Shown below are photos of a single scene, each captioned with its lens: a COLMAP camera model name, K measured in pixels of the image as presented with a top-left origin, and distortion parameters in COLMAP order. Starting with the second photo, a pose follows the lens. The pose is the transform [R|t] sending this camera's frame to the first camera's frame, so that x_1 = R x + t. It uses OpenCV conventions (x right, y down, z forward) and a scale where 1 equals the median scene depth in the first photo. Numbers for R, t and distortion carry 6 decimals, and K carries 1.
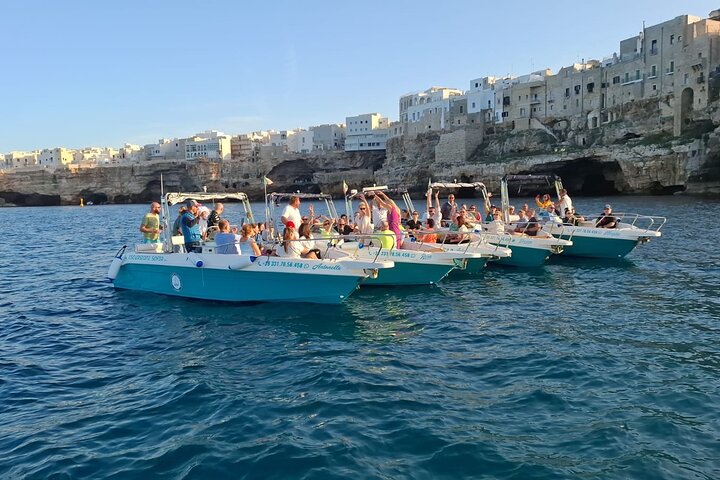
lens RADIAL K [[525.5, 0, 360.0], [0, 525.5, 240.0], [0, 0, 1]] dist [0.052109, -0.095854]
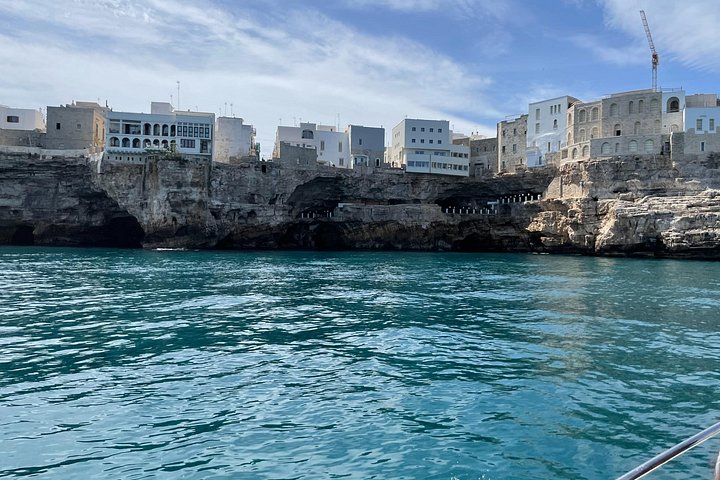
lens RADIAL K [[525.5, 0, 360.0], [0, 525.5, 240.0], [0, 0, 1]] dist [0.052109, -0.095854]
pose [[0.829183, 0.044532, 0.557200, -0.390959], [0.006745, 0.995952, -0.089634, -0.035011], [-0.558936, 0.078082, 0.825526, 0.511589]]
